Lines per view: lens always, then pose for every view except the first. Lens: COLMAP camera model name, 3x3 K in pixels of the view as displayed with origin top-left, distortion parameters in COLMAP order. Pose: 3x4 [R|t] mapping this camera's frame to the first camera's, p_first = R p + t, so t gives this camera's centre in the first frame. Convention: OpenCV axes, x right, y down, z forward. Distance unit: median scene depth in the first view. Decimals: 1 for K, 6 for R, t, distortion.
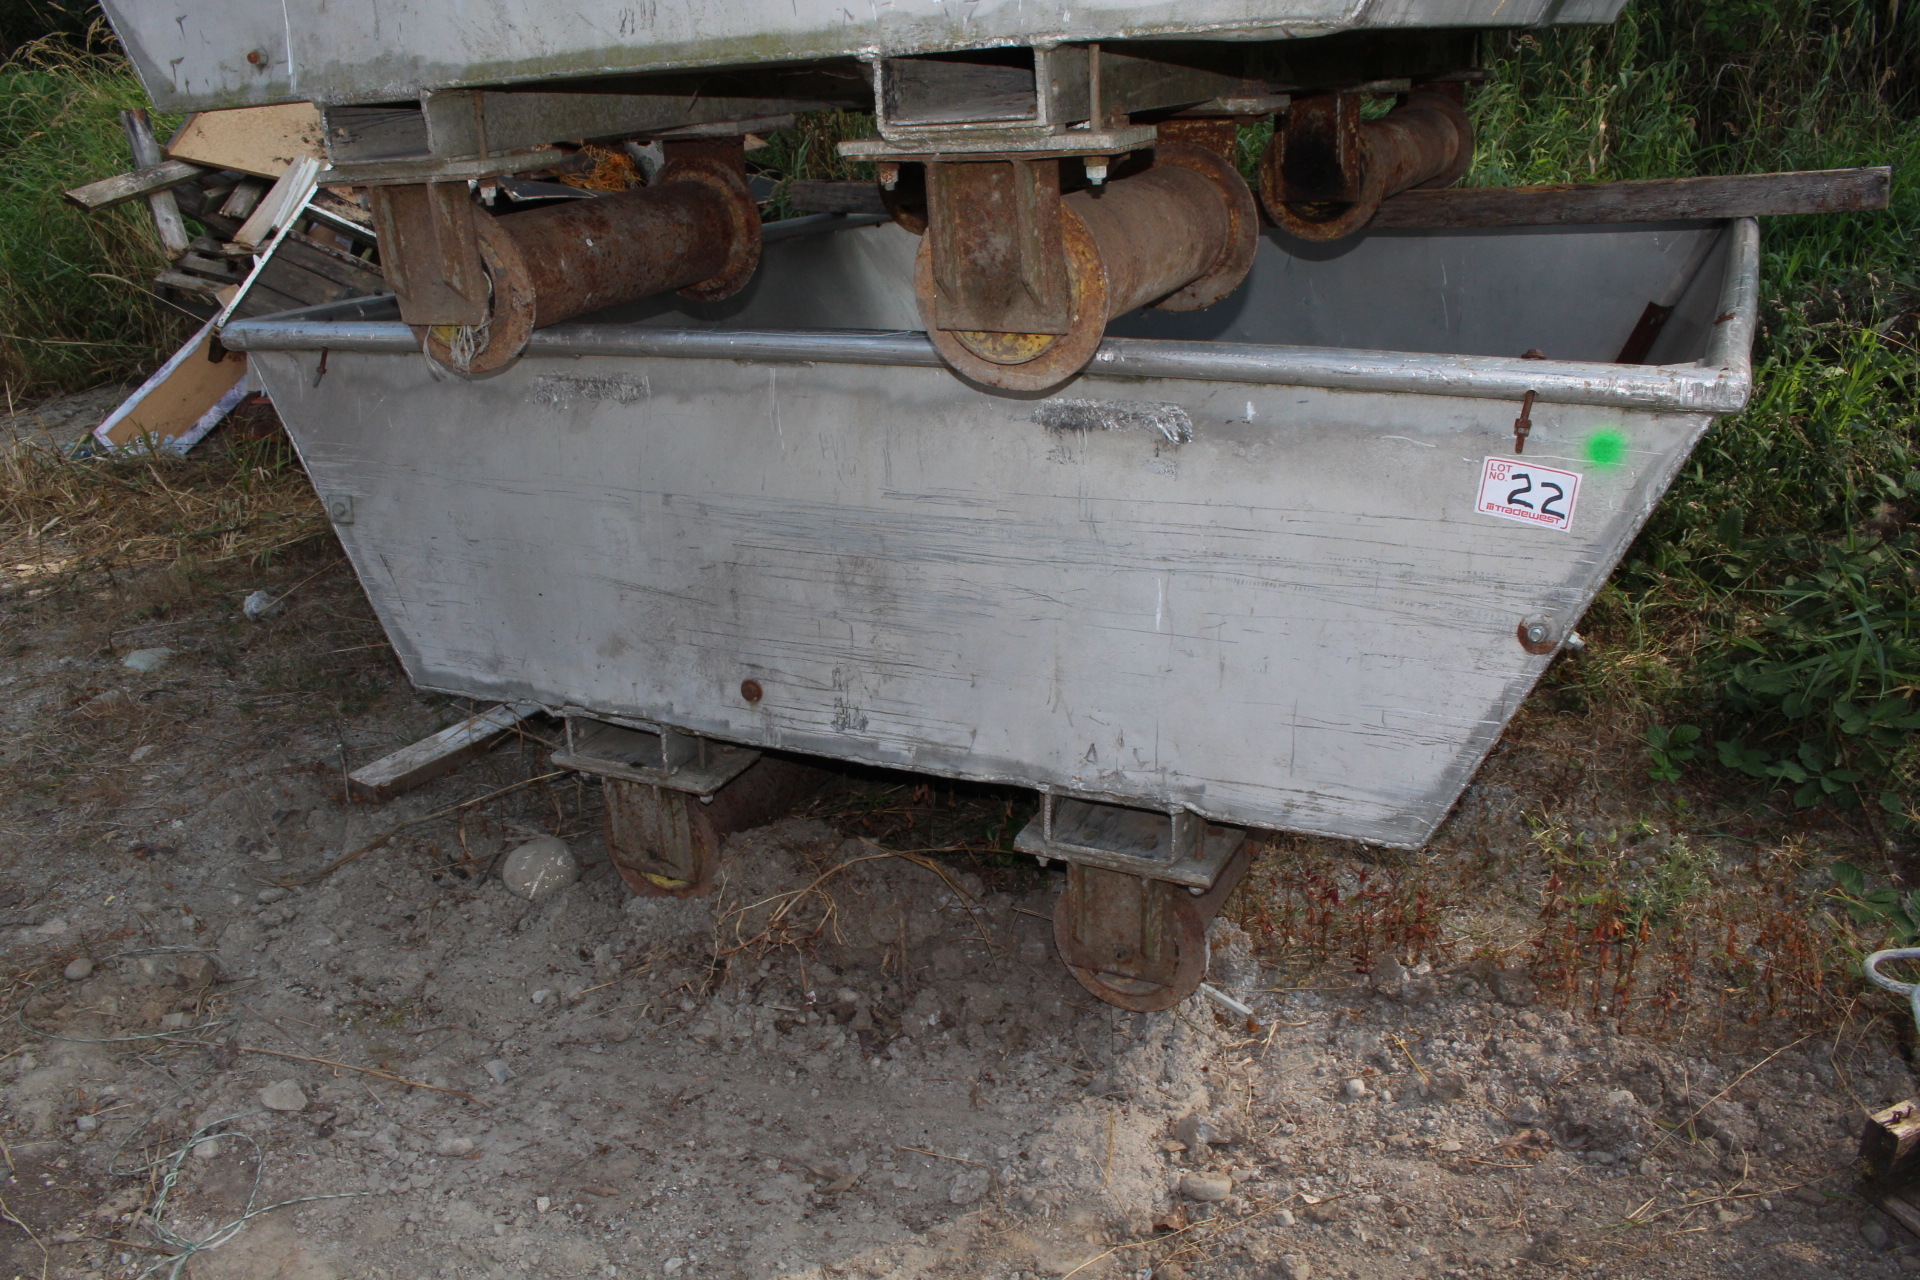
lens RADIAL K [[1680.7, 0, 966.6], [0, 1680.7, 648.0], [0, 0, 1]] dist [-0.147542, 0.112663]
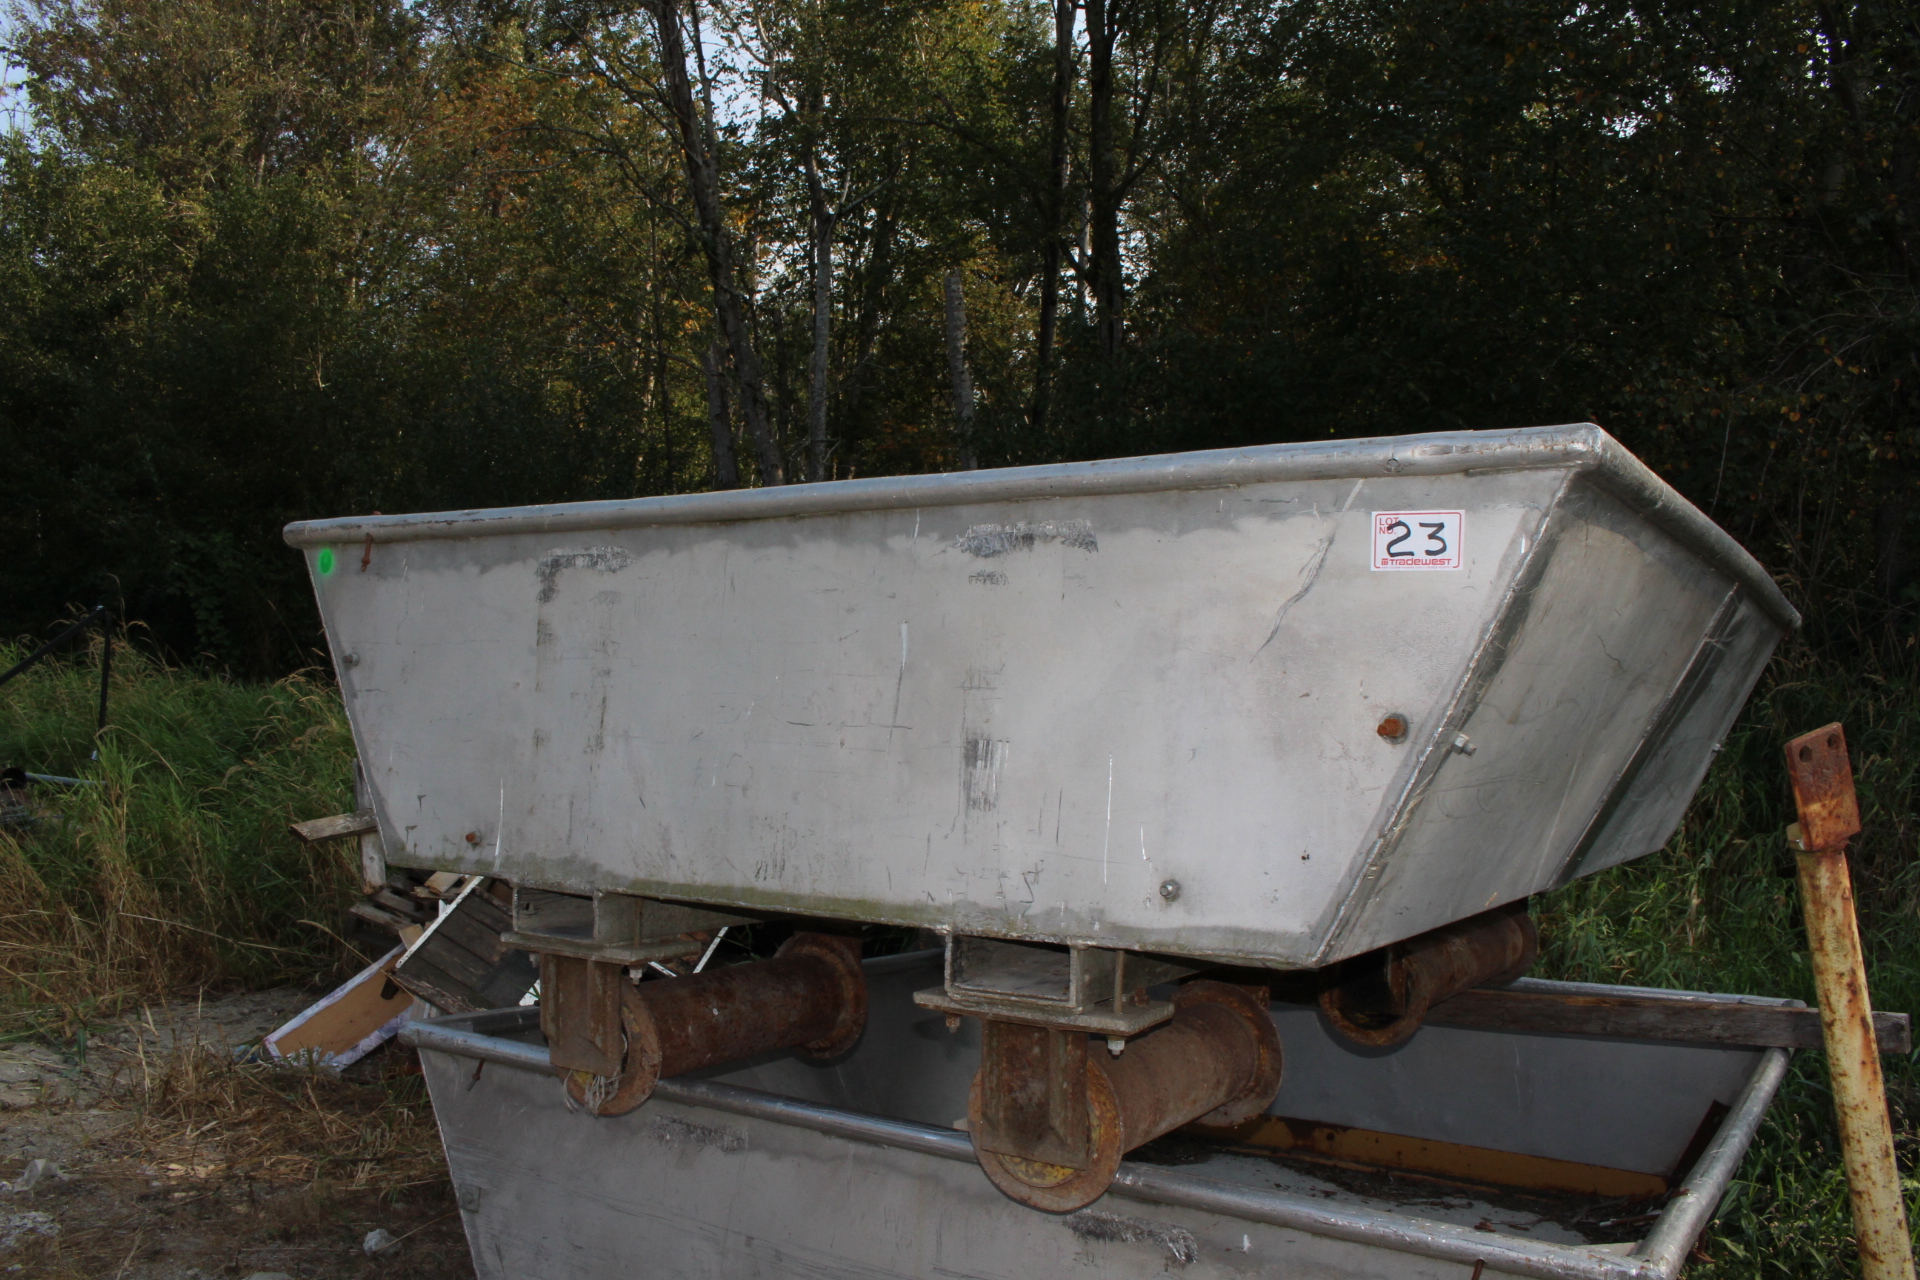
lens RADIAL K [[1680.7, 0, 954.7], [0, 1680.7, 635.2], [0, 0, 1]] dist [-0.147542, 0.112663]
pose [[0.990218, 0.079991, -0.114323, 0.056784], [-0.117606, 0.919389, -0.375357, -0.066550], [0.075082, 0.385130, 0.919803, -0.187609]]
